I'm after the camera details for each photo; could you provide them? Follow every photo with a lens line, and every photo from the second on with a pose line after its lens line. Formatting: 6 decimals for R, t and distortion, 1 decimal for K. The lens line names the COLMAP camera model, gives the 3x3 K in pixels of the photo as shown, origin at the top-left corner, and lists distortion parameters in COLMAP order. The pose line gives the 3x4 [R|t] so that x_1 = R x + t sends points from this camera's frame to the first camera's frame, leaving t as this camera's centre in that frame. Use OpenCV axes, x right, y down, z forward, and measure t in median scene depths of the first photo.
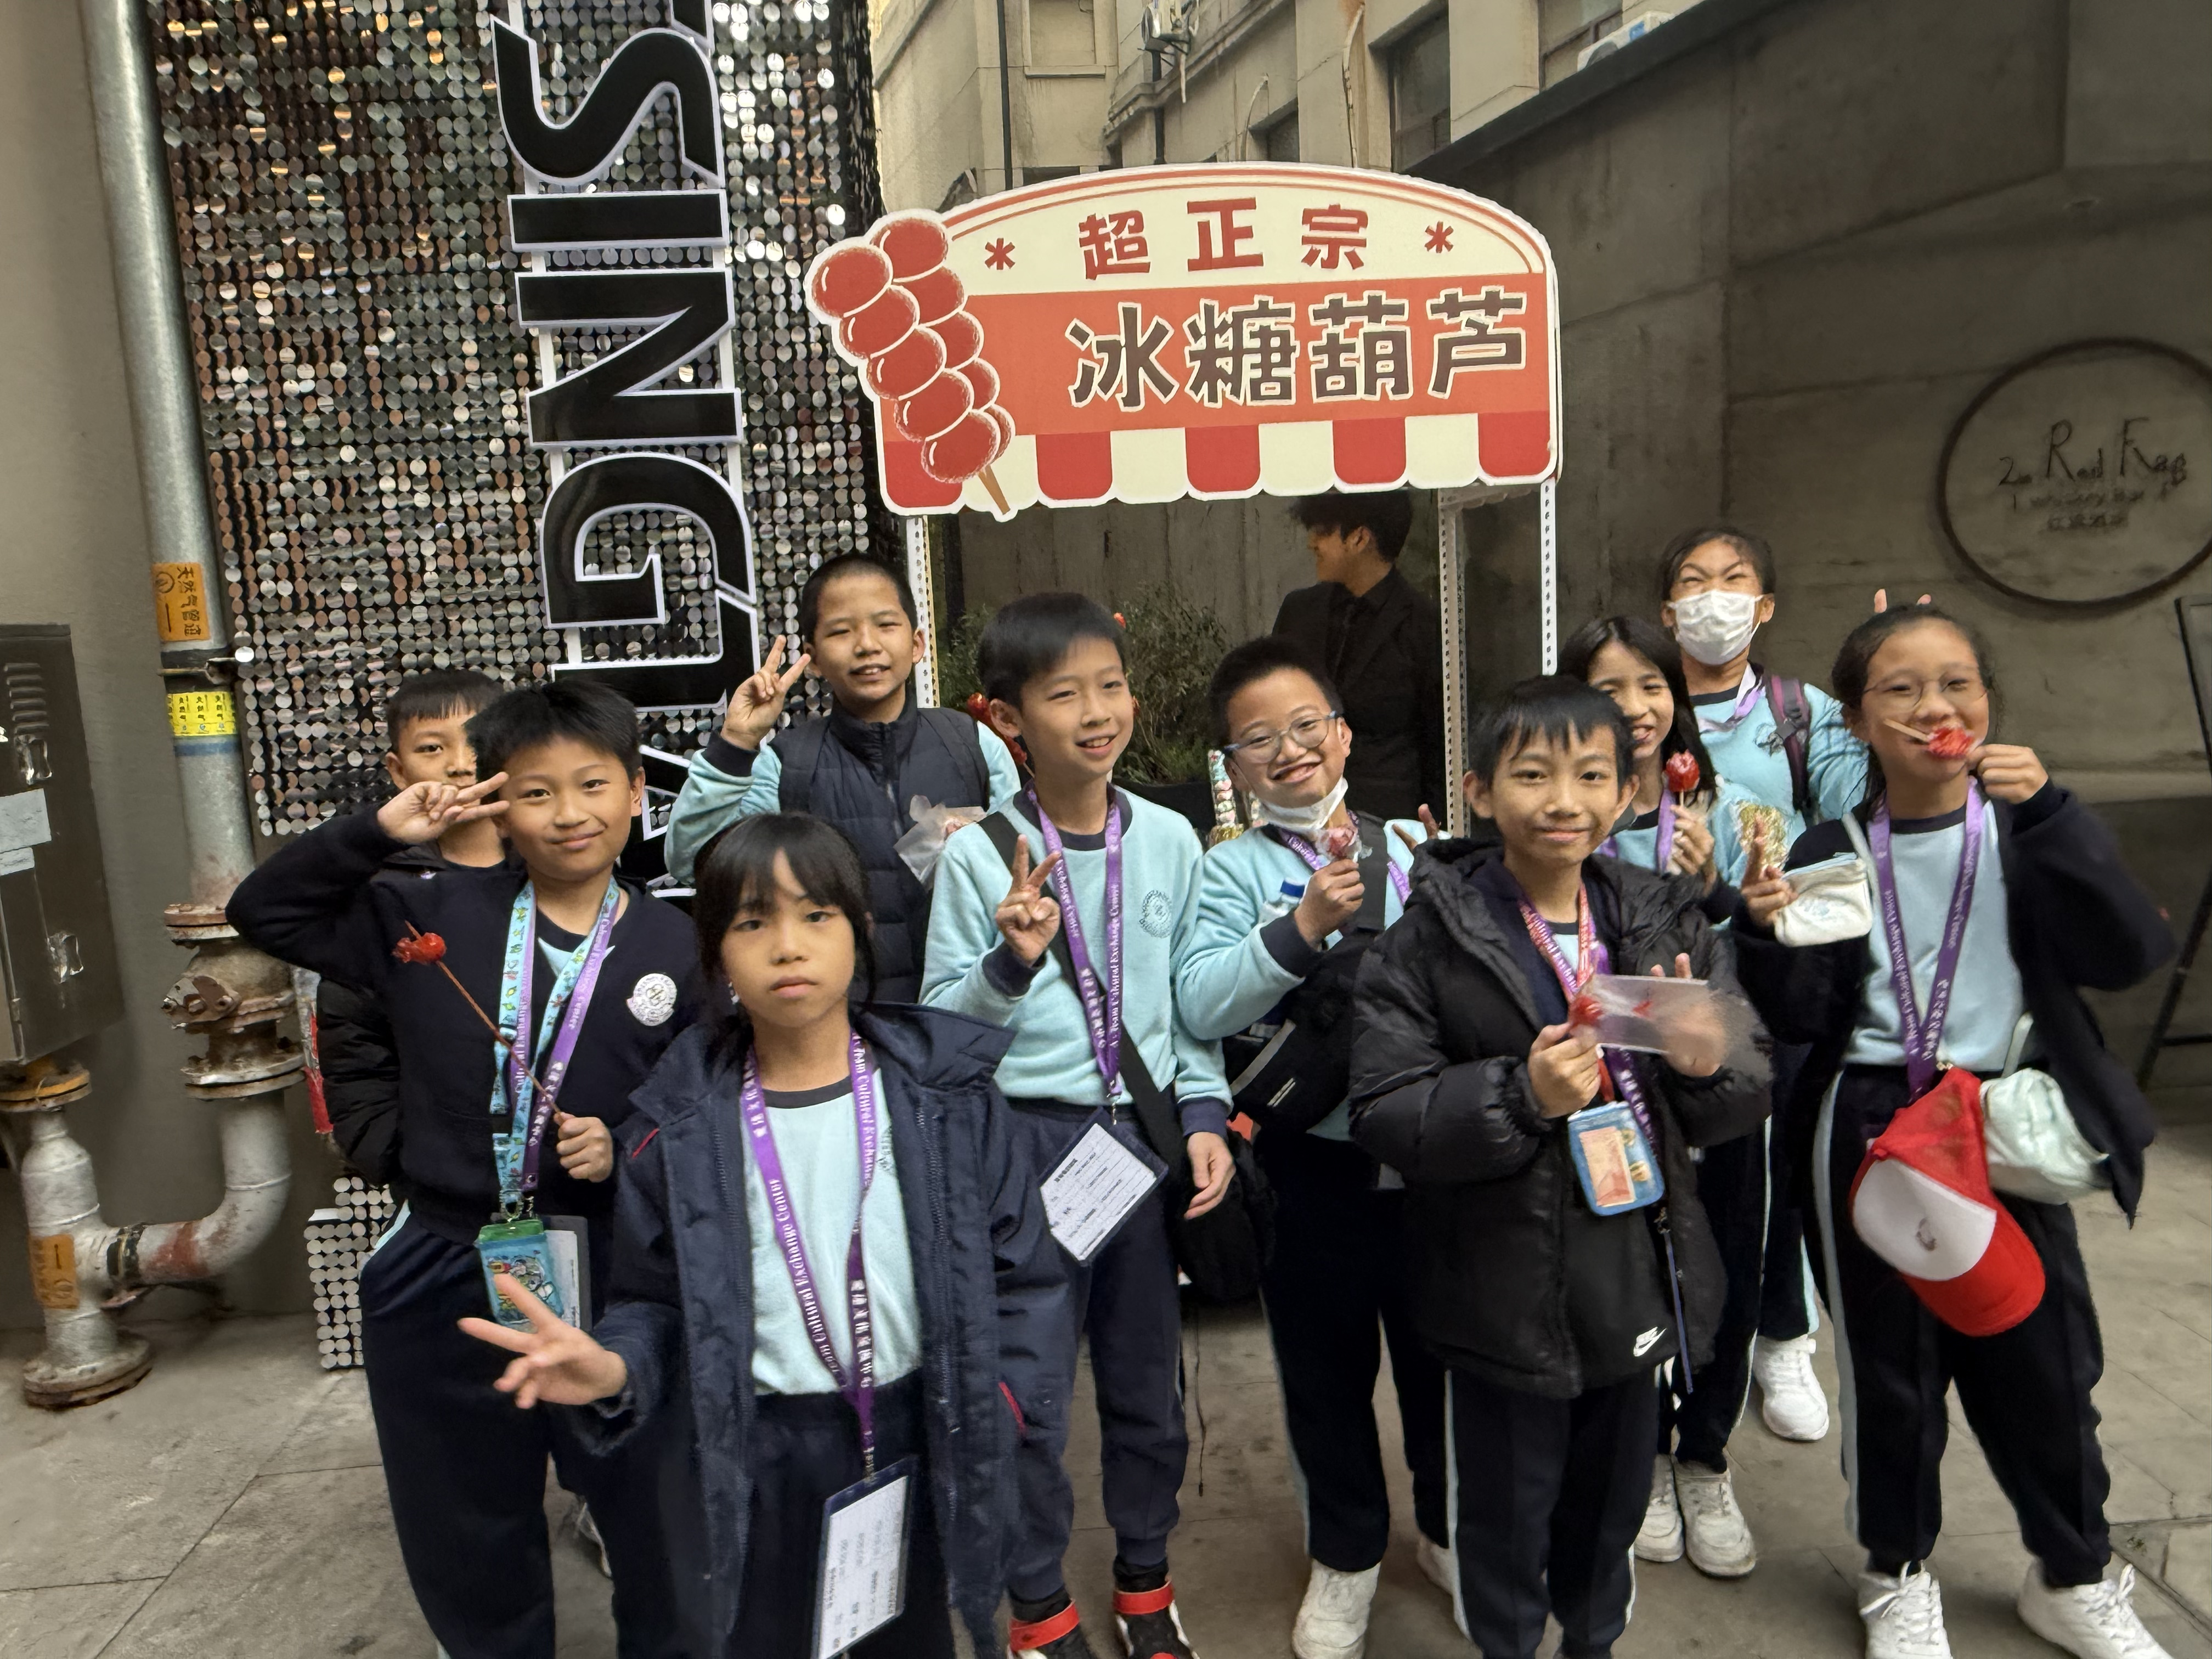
lens RADIAL K [[1567.4, 0, 1106.0], [0, 1567.4, 829.5], [0, 0, 1]] dist [-0.006320, 0.040308]
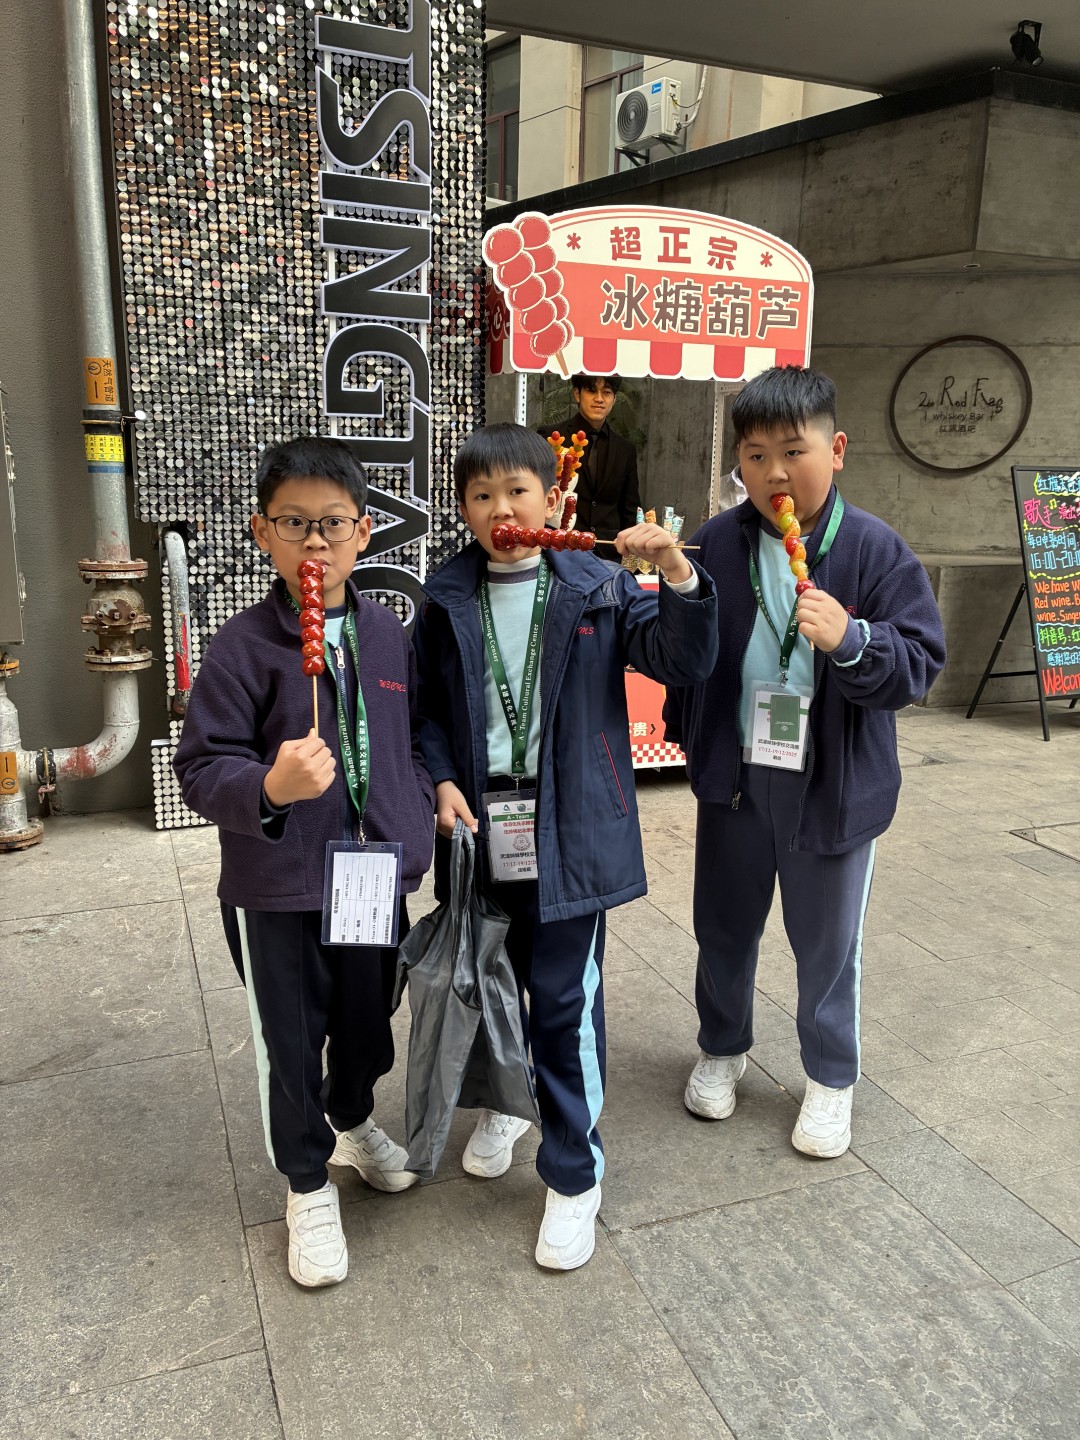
lens RADIAL K [[1152.1, 0, 540.0], [0, 1152.1, 720.0], [0, 0, 1]] dist [0.000586, 0.121083]
pose [[0.946735, -0.000265, 0.322014, -0.565726], [-0.025376, 0.996828, 0.075426, 0.123071], [-0.321013, -0.079580, 0.943725, -0.401352]]
